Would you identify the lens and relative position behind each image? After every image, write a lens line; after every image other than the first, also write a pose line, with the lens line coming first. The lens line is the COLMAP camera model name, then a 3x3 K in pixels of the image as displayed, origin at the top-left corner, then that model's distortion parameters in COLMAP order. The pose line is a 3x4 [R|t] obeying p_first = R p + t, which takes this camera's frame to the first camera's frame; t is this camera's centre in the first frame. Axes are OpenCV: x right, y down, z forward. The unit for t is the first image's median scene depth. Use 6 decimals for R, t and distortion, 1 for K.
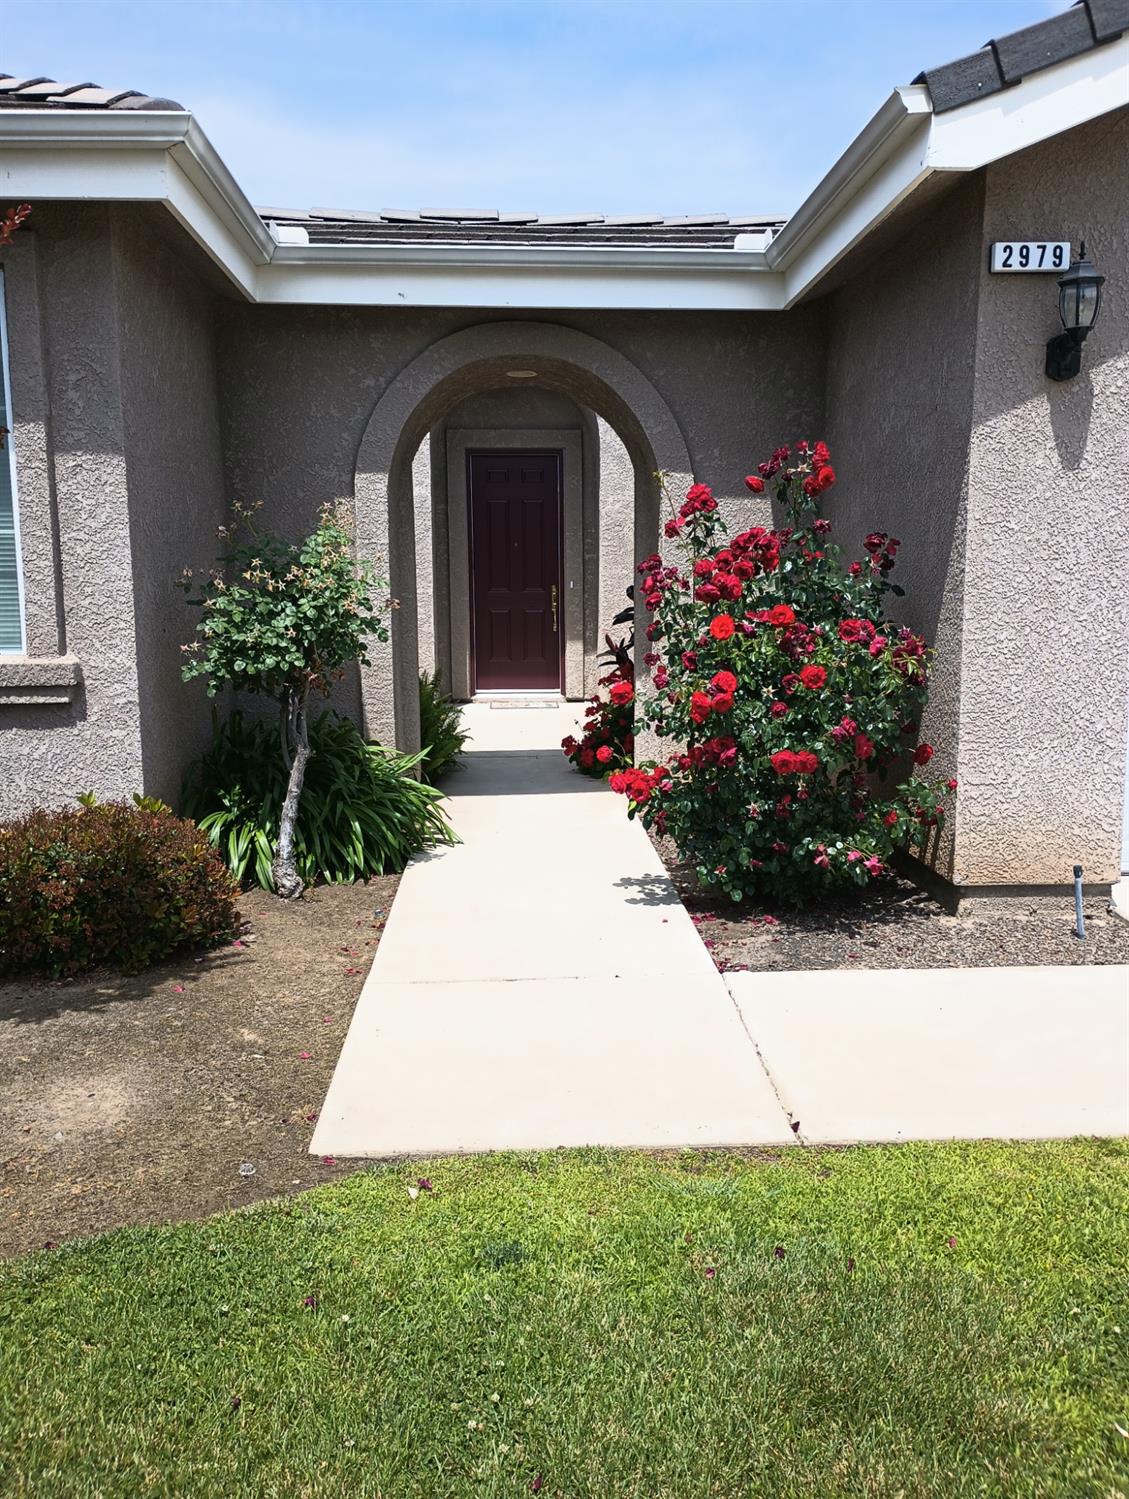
lens RADIAL K [[1222.7, 0, 607.1], [0, 1222.7, 747.4], [0, 0, 1]] dist [0.043201, -0.009282]
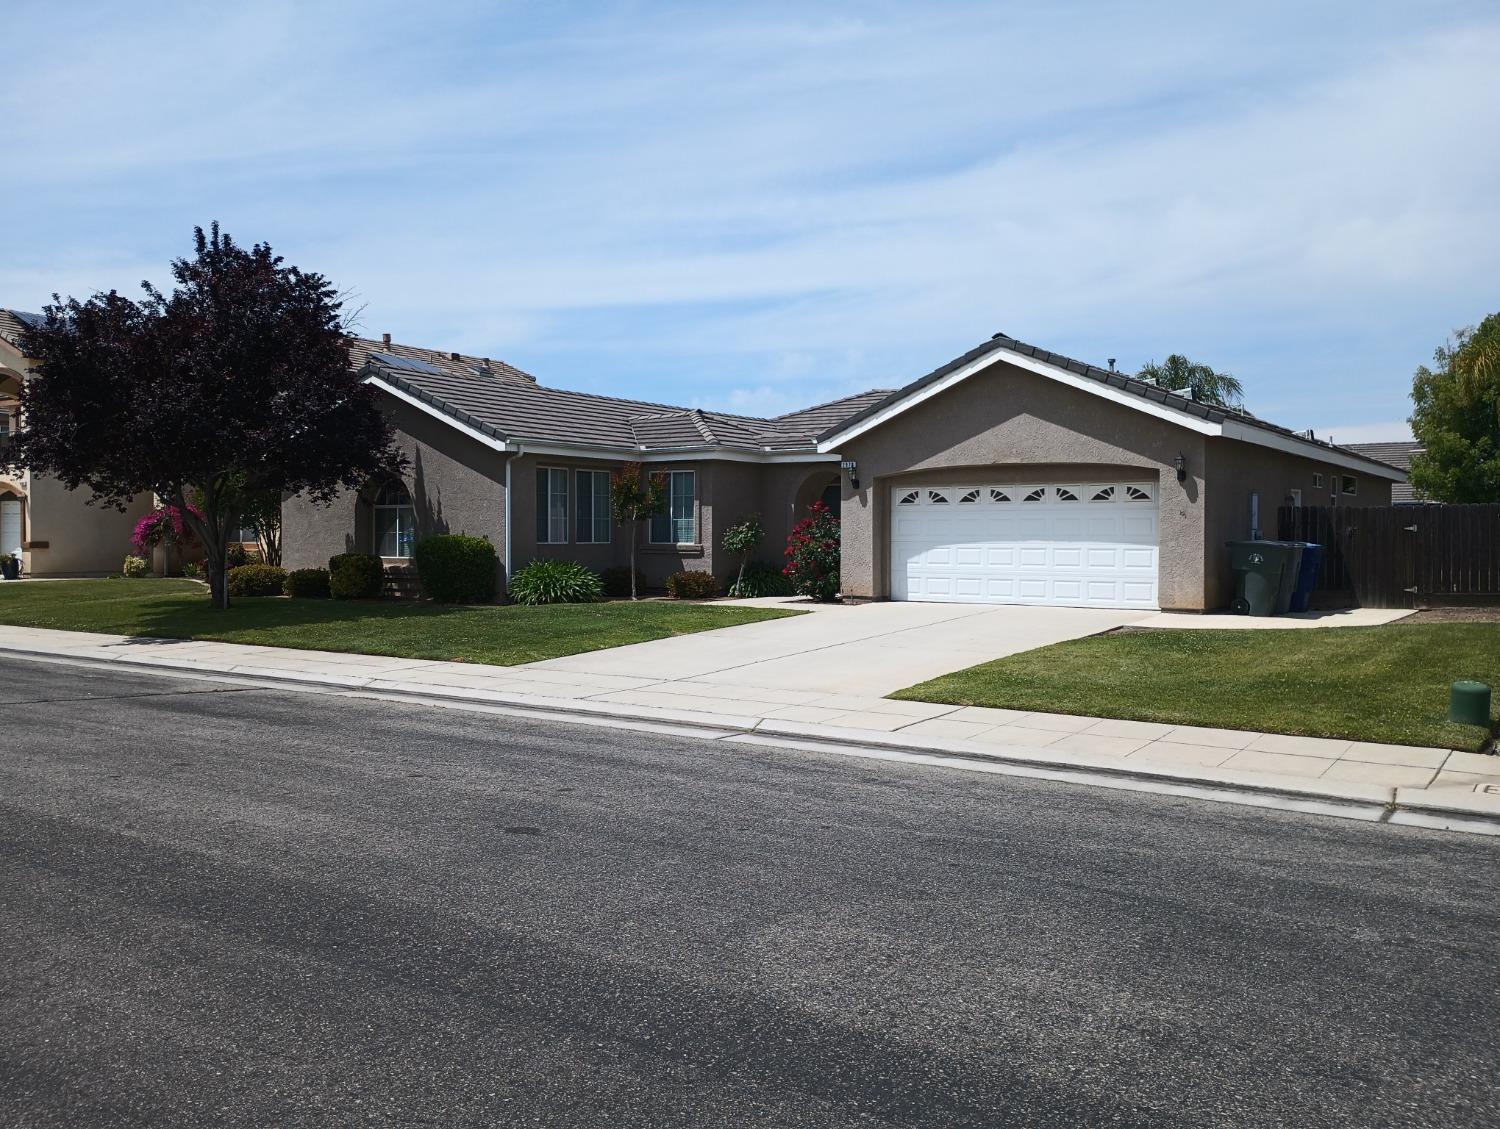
lens RADIAL K [[1226.7, 0, 740.7], [0, 1226.7, 551.1], [0, 0, 1]] dist [0.045153, -0.018405]
pose [[0.770493, 0.019163, -0.637160, 2.833789], [-0.096420, 0.991551, -0.086776, 0.367363], [0.630114, 0.128295, 0.765831, -2.681251]]
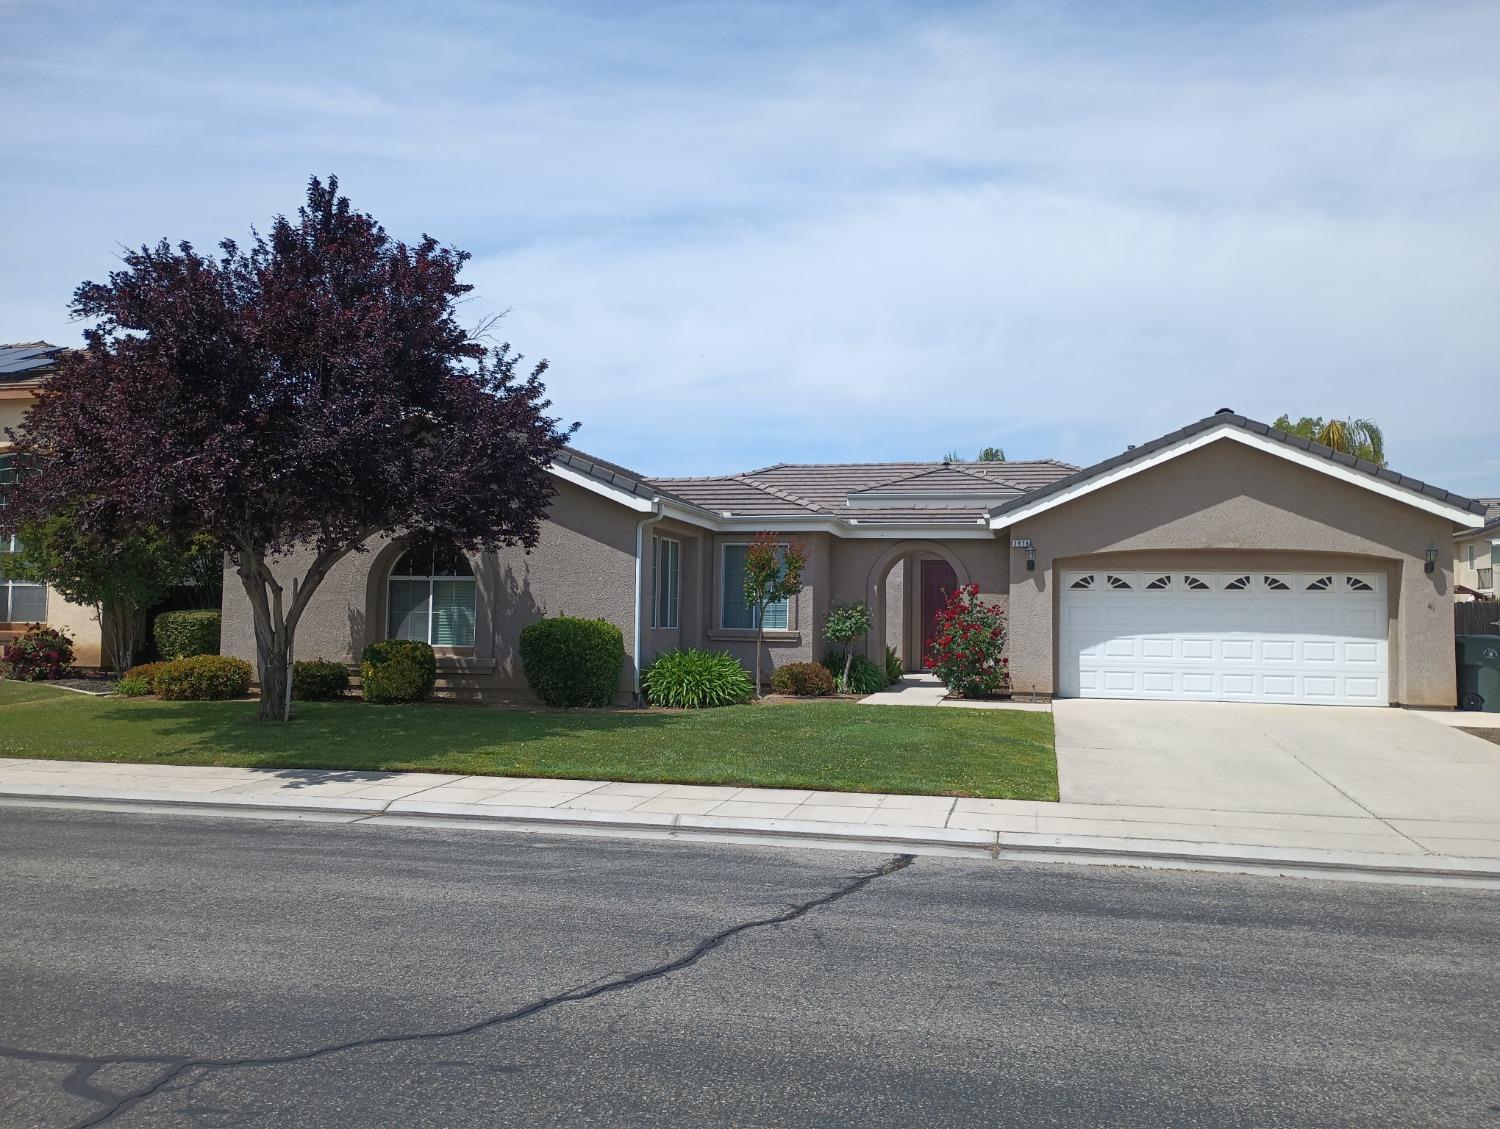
lens RADIAL K [[1226.7, 0, 740.7], [0, 1226.7, 551.1], [0, 0, 1]] dist [0.045153, -0.018405]
pose [[0.950760, 0.005158, -0.309885, 0.675619], [-0.065016, 0.980933, -0.183148, 0.439302], [0.303032, 0.194277, 0.932967, -3.022977]]
